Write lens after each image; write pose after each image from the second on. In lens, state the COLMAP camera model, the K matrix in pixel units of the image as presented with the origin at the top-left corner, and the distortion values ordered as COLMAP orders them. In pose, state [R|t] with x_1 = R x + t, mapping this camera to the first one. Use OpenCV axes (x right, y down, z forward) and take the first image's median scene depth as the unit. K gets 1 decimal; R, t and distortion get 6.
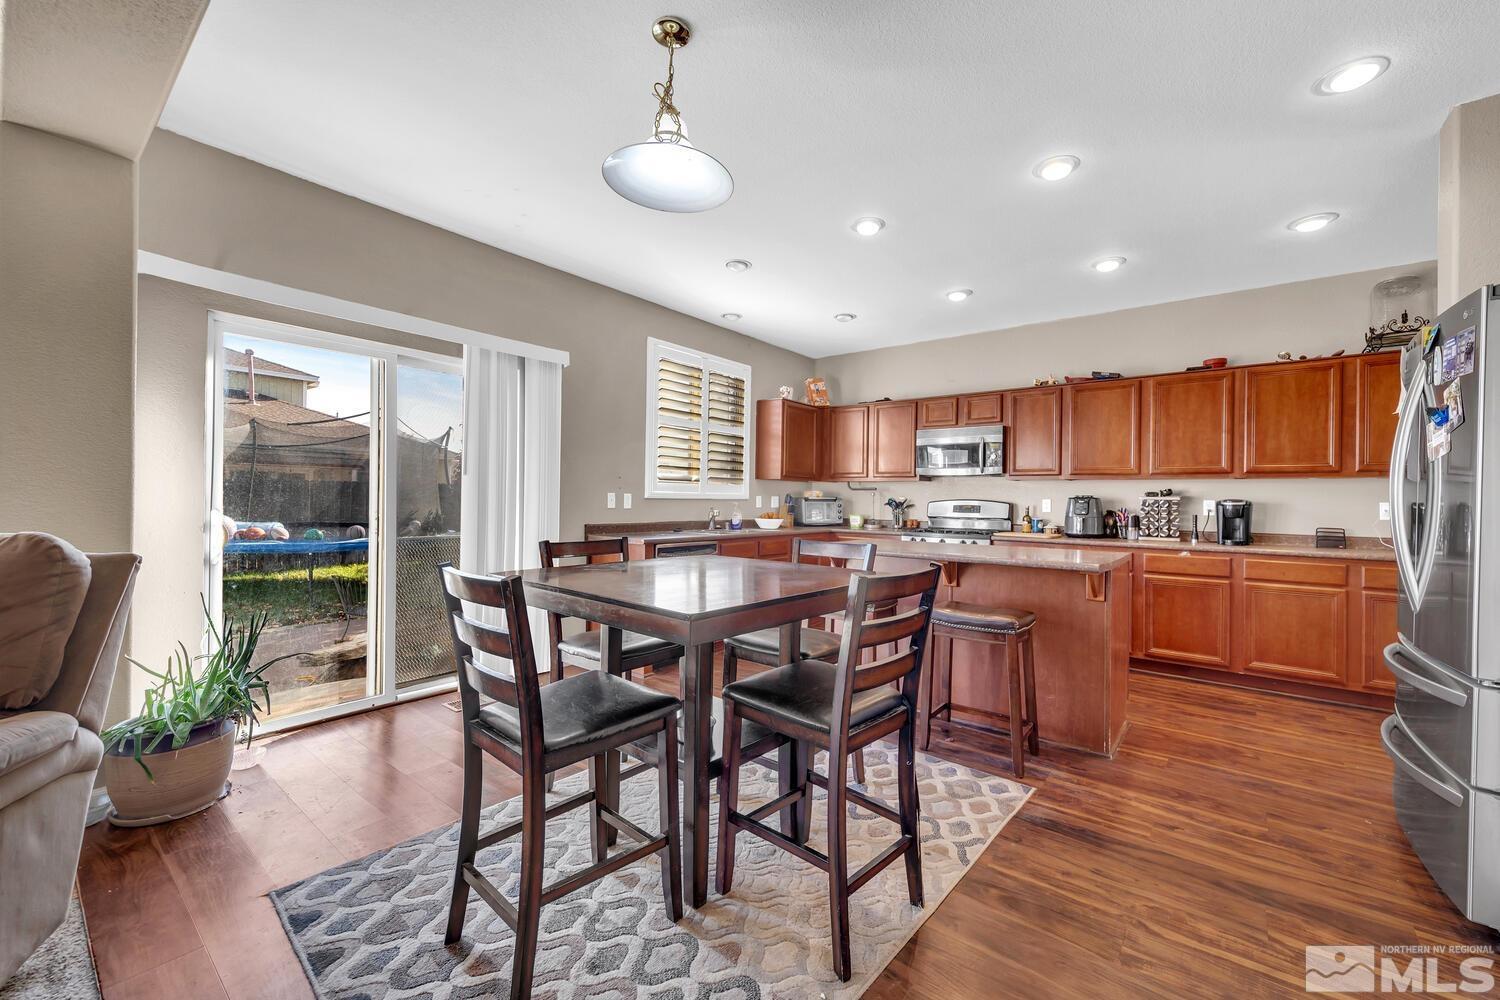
lens RADIAL K [[592.5, 0, 762.0], [0, 592.5, 498.5], [0, 0, 1]] dist [0.001243, 0.000031]
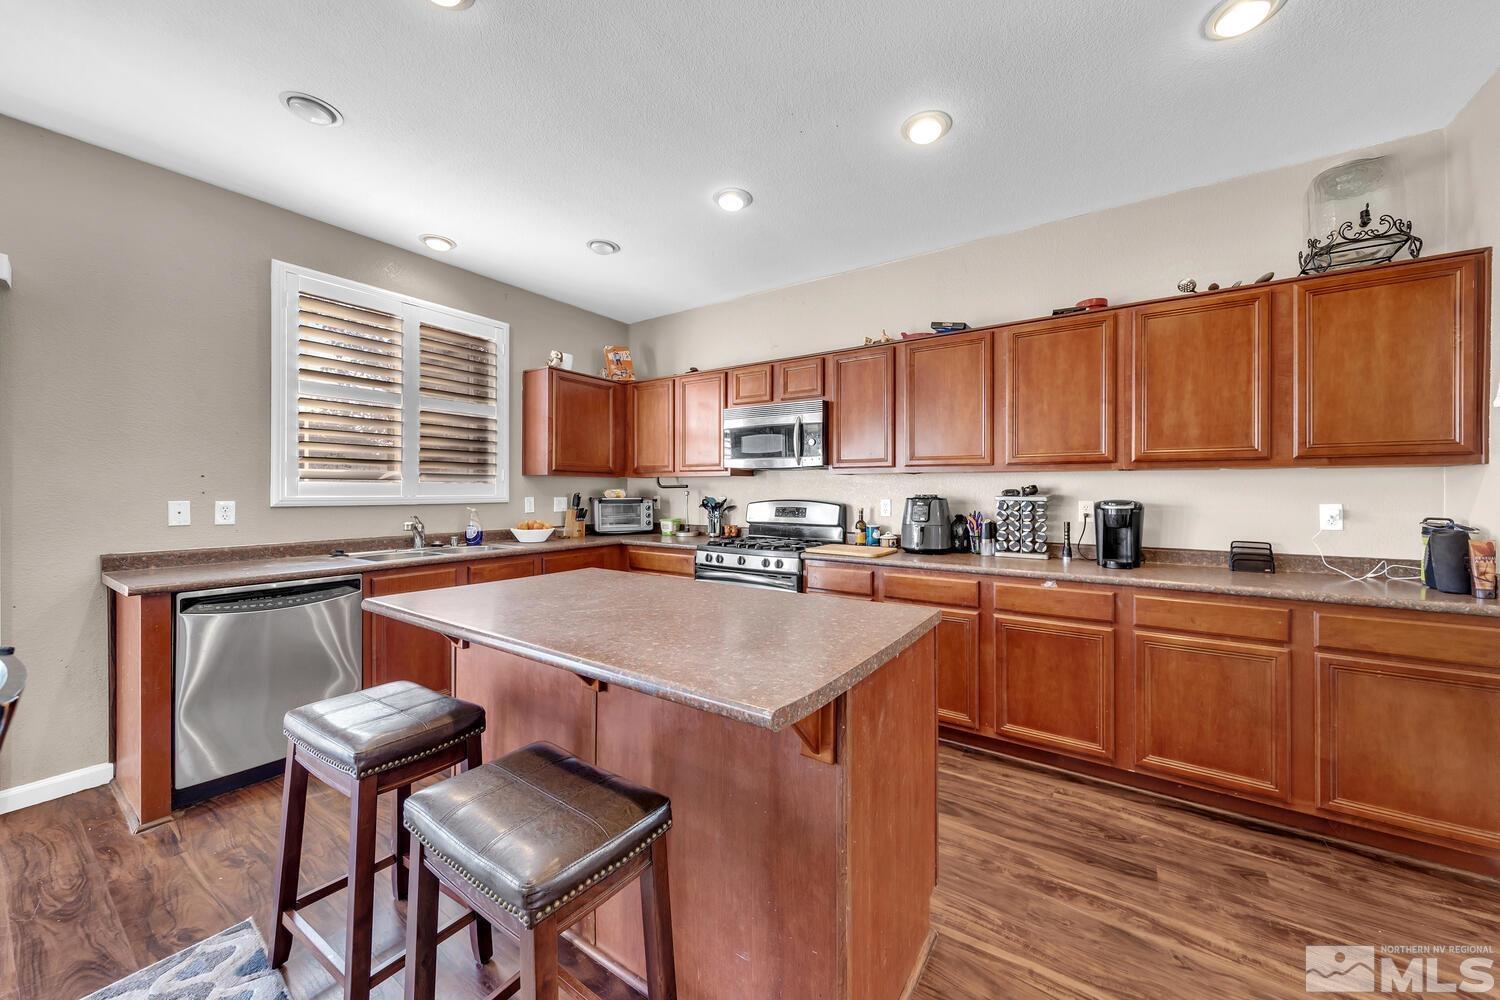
lens RADIAL K [[533.0, 0, 768.5], [0, 533.0, 491.3], [0, 0, 1]] dist [0.002842, -0.000457]
pose [[0.995864, -0.011578, 0.090116, 0.328504], [0.011280, 0.999929, 0.003808, -0.015794], [-0.090153, -0.002776, 0.995924, 0.410566]]
